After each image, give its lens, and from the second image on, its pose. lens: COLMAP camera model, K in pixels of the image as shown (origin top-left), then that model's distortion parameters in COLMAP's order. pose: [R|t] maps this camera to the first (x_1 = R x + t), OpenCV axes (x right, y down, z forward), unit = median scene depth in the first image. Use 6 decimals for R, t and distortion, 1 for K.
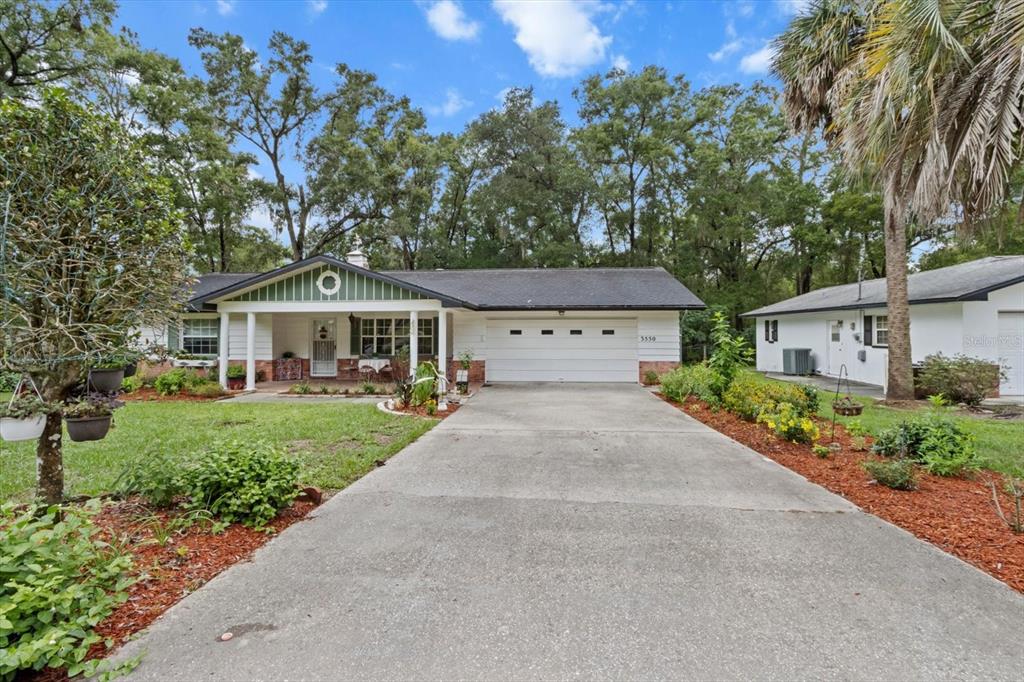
lens RADIAL K [[468.6, 0, 507.9], [0, 468.6, 342.4], [0, 0, 1]] dist [-0.001377, 0.000790]
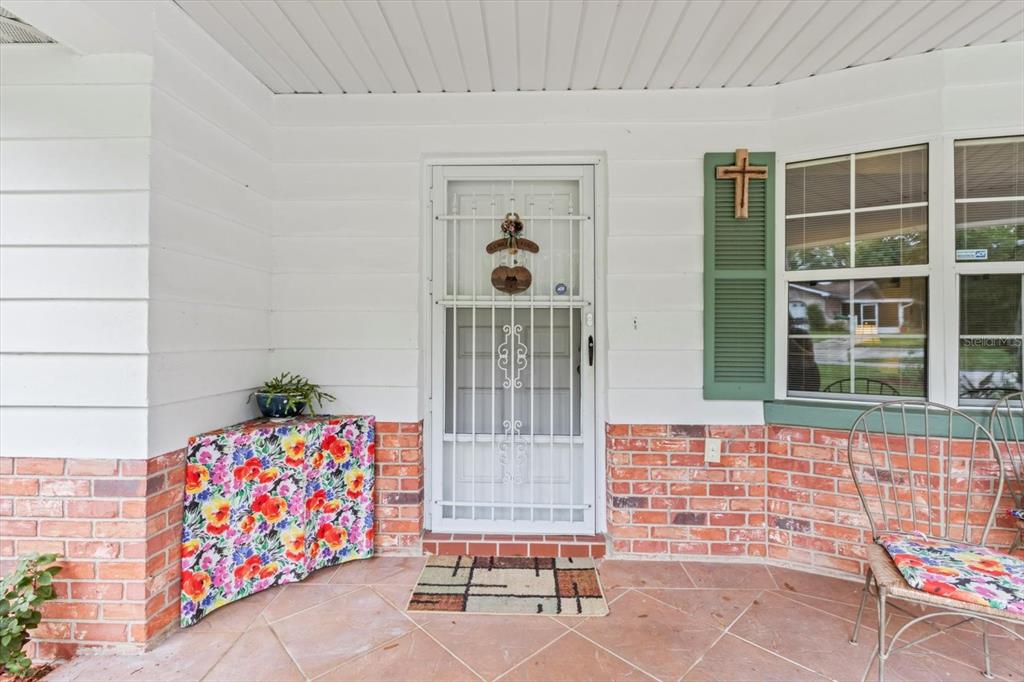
lens RADIAL K [[468.6, 0, 512.7], [0, 468.6, 341.8], [0, 0, 1]] dist [-0.001377, 0.000790]
pose [[0.997666, 0.003598, 0.068193, -0.422110], [-0.003365, 0.999988, -0.003536, 0.009223], [-0.068205, 0.003298, 0.997666, 0.879646]]
